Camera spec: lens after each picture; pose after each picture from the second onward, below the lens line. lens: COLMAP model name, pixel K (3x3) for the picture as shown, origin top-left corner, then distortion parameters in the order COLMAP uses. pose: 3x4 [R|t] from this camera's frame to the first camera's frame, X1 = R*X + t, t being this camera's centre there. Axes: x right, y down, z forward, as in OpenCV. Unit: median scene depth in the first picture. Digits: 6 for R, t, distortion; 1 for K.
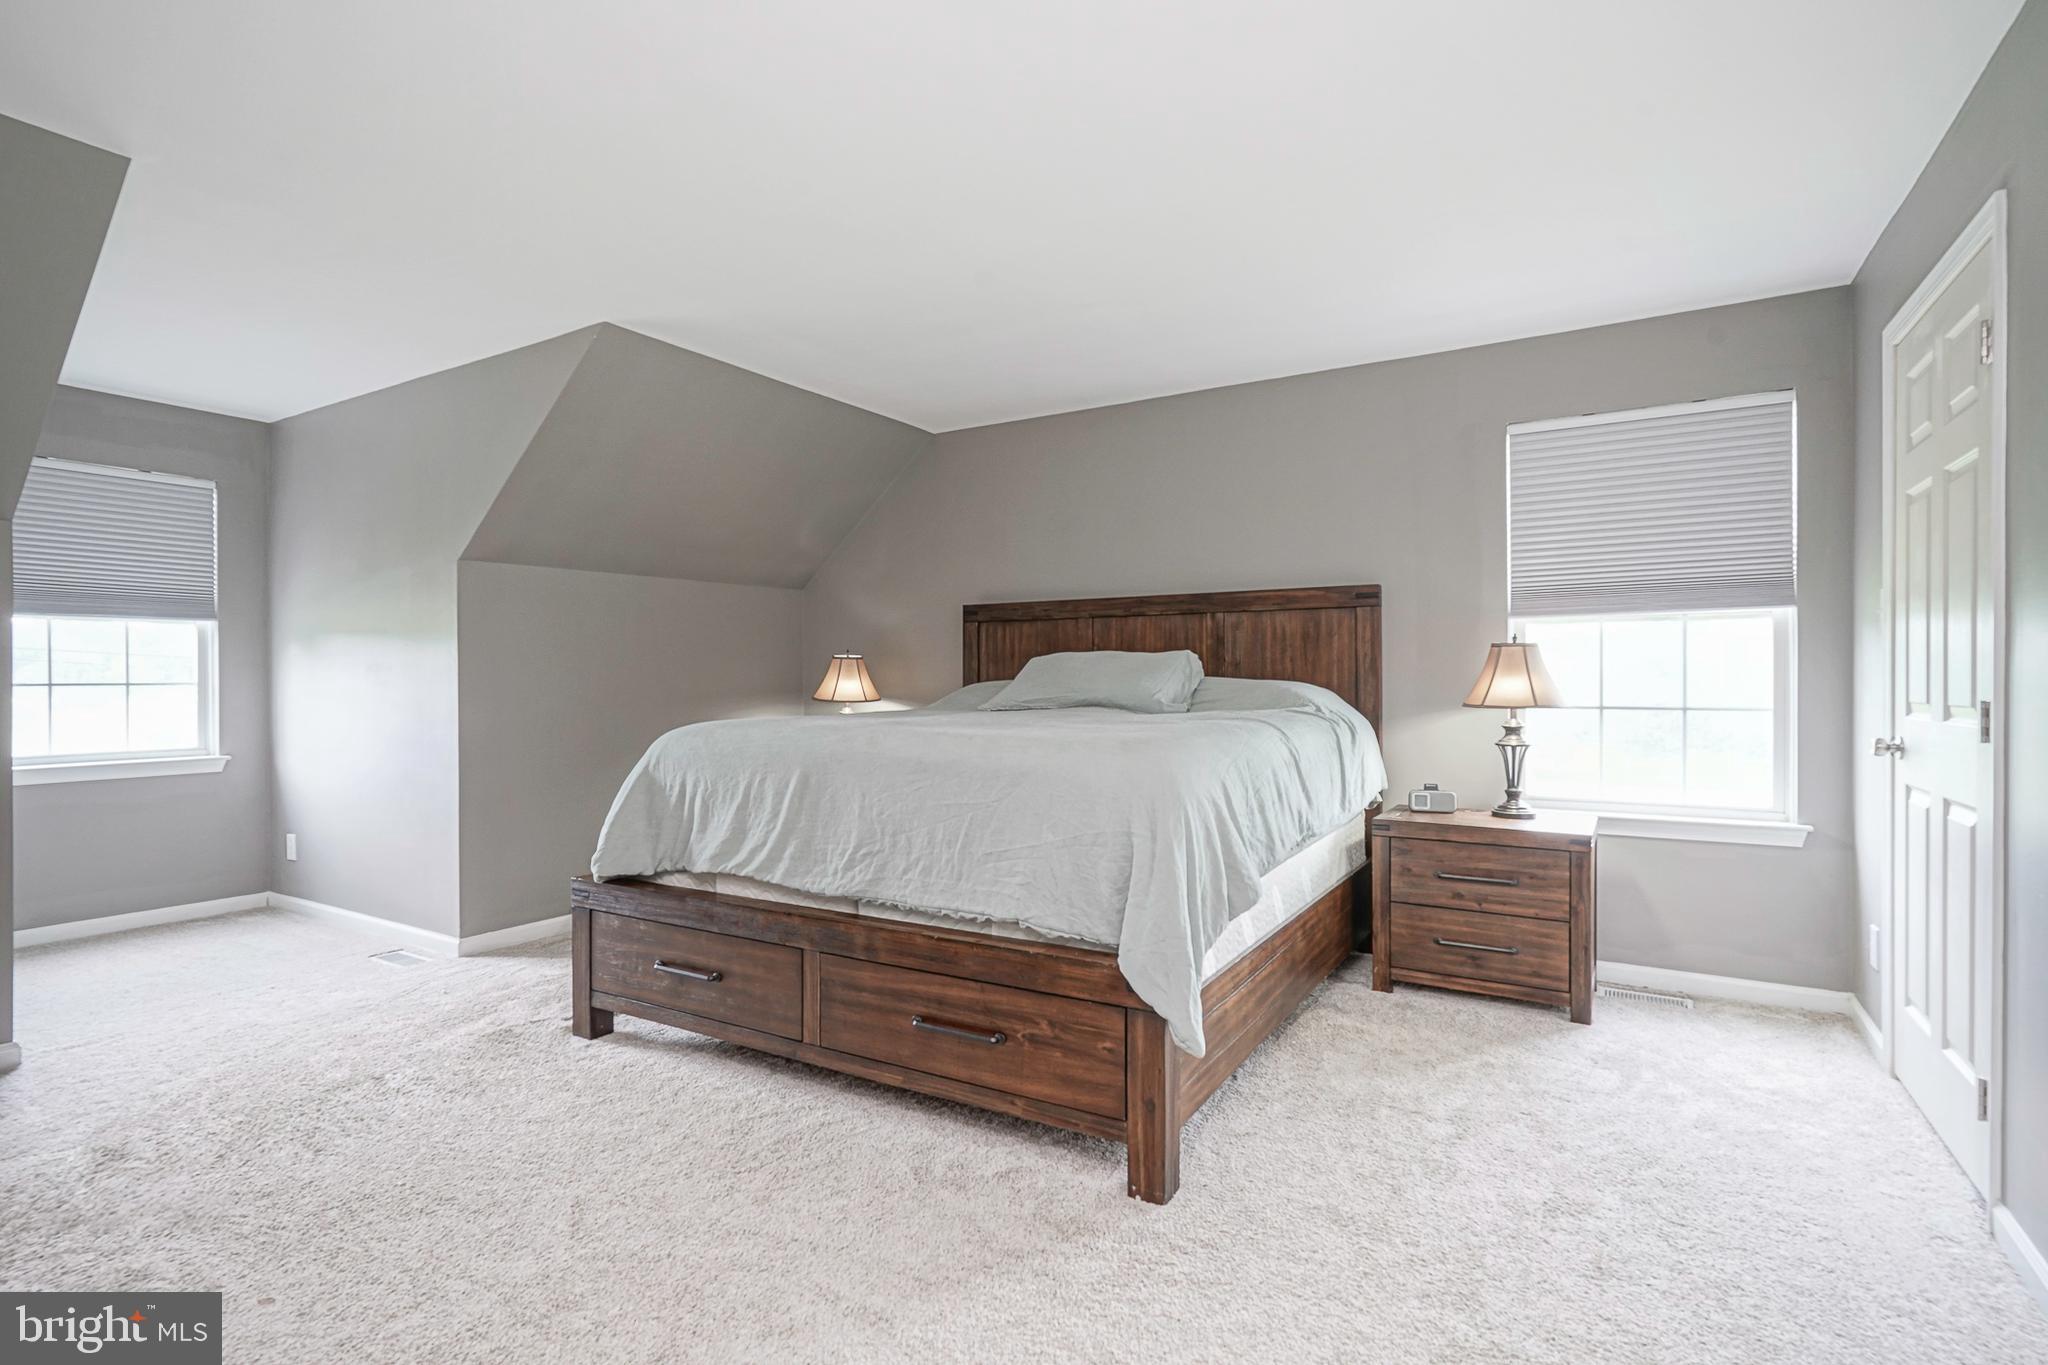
lens RADIAL K [[1001.3, 0, 1010.1], [0, 1001.3, 675.9], [0, 0, 1]] dist [-0.005874, 0.001050]
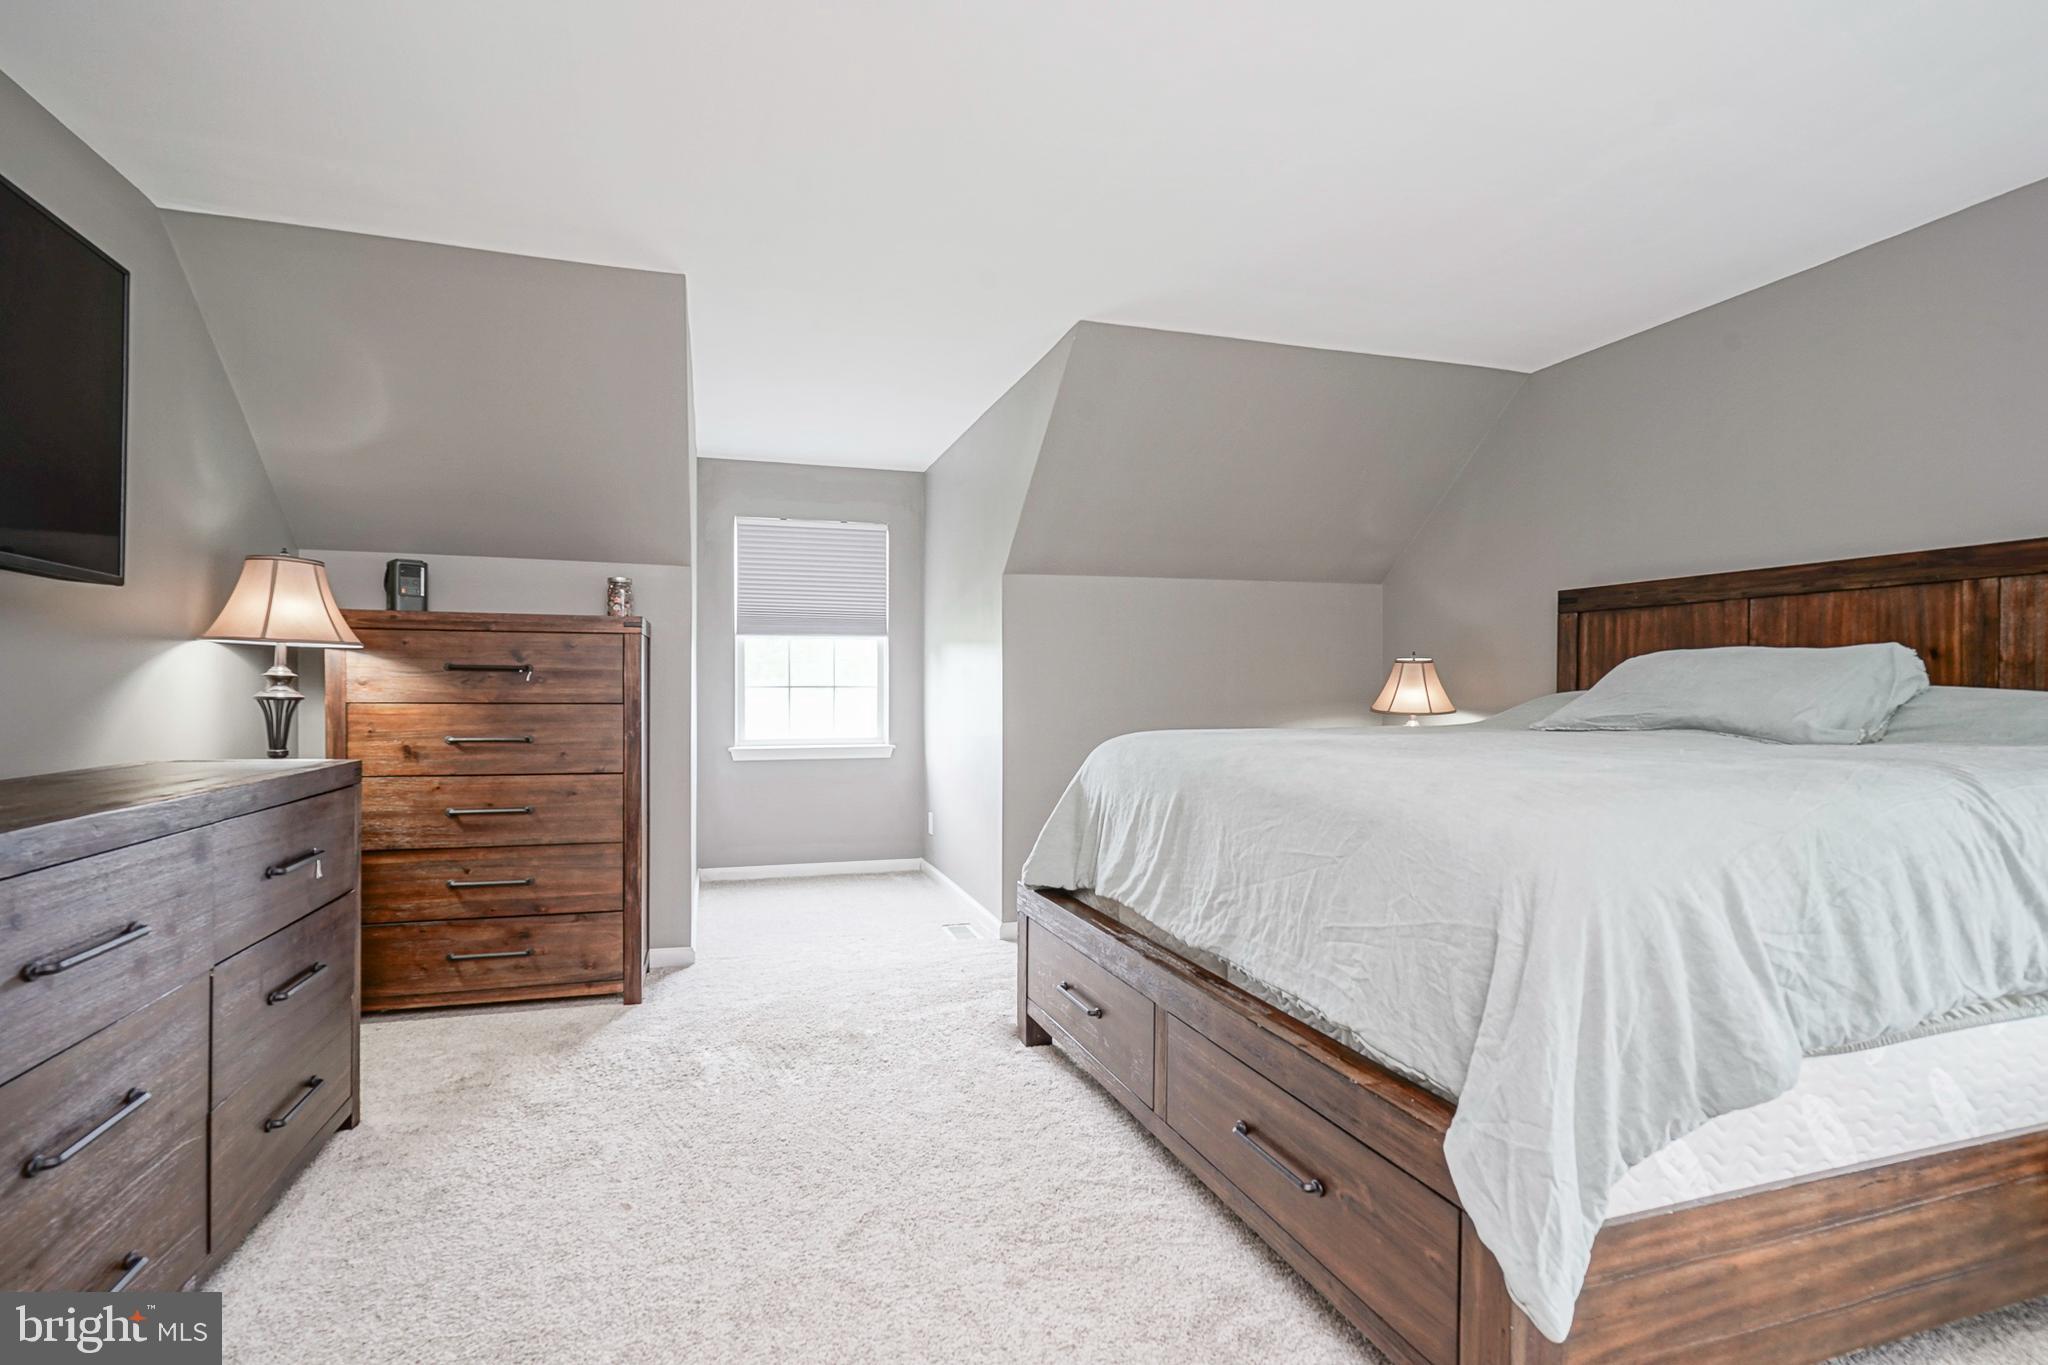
lens RADIAL K [[1001.3, 0, 1025.2], [0, 1001.3, 697.8], [0, 0, 1]] dist [-0.005874, 0.001050]
pose [[0.754098, 0.013957, -0.656613, 0.238928], [-0.004818, 0.999865, 0.015720, 0.001103], [0.656744, -0.008690, 0.754064, 0.262792]]
